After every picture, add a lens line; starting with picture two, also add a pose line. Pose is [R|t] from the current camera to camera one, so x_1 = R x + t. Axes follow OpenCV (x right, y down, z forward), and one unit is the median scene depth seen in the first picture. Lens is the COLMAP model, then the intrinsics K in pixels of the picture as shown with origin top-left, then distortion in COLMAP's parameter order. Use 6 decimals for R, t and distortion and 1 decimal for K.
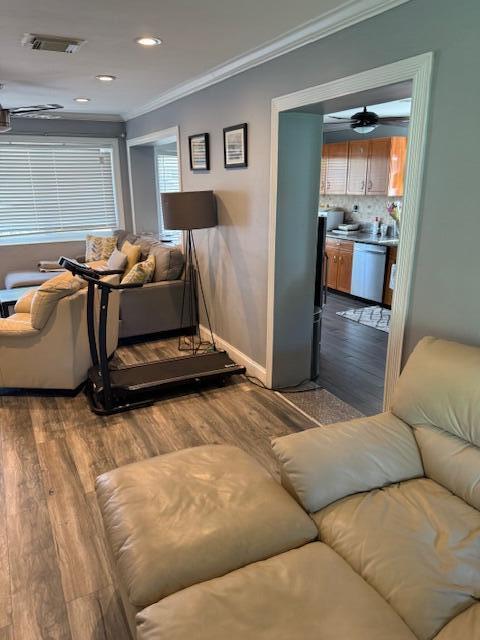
lens RADIAL K [[451.0, 0, 240.0], [0, 451.0, 320.0], [0, 0, 1]] dist [0.064975, -0.067831]
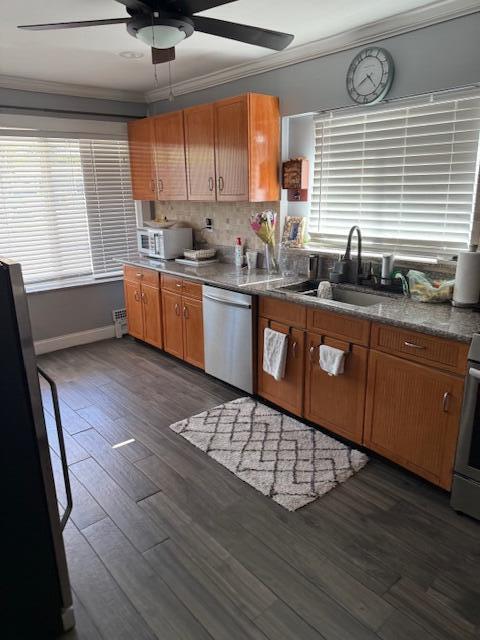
lens RADIAL K [[453.1, 0, 240.0], [0, 453.1, 320.0], [0, 0, 1]] dist [0.064270, -0.103380]
pose [[0.977126, -0.067459, 0.201678, 0.177002], [0.071866, 0.997307, -0.014601, -0.111714], [-0.200150, 0.028761, 0.979343, 0.426330]]
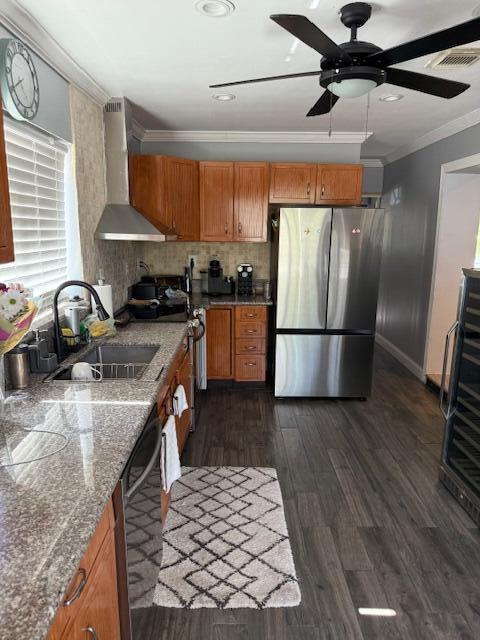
lens RADIAL K [[453.1, 0, 240.0], [0, 453.1, 320.0], [0, 0, 1]] dist [0.064270, -0.103380]
pose [[-0.883287, -0.097362, 0.458611, 0.108991], [0.135760, 0.883173, 0.448971, -0.316564], [-0.448745, 0.458831, -0.766878, 1.068245]]
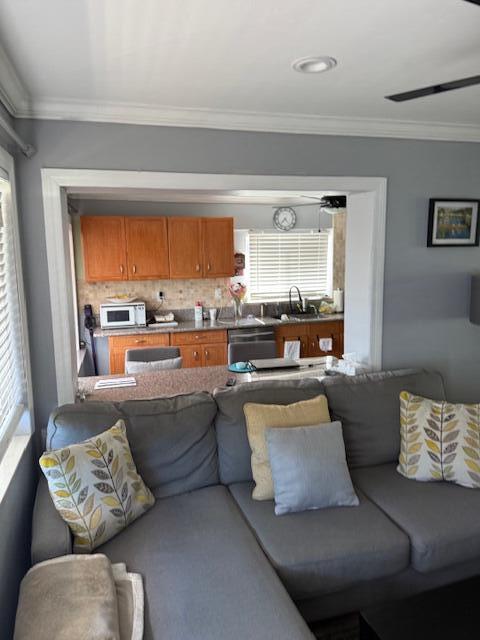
lens RADIAL K [[453.1, 0, 240.0], [0, 453.1, 320.0], [0, 0, 1]] dist [0.064270, -0.103380]
pose [[0.240194, -0.138859, 0.960742, -0.551990], [0.299892, 0.951917, 0.062608, -0.228686], [-0.923240, 0.273081, 0.270288, 0.712038]]
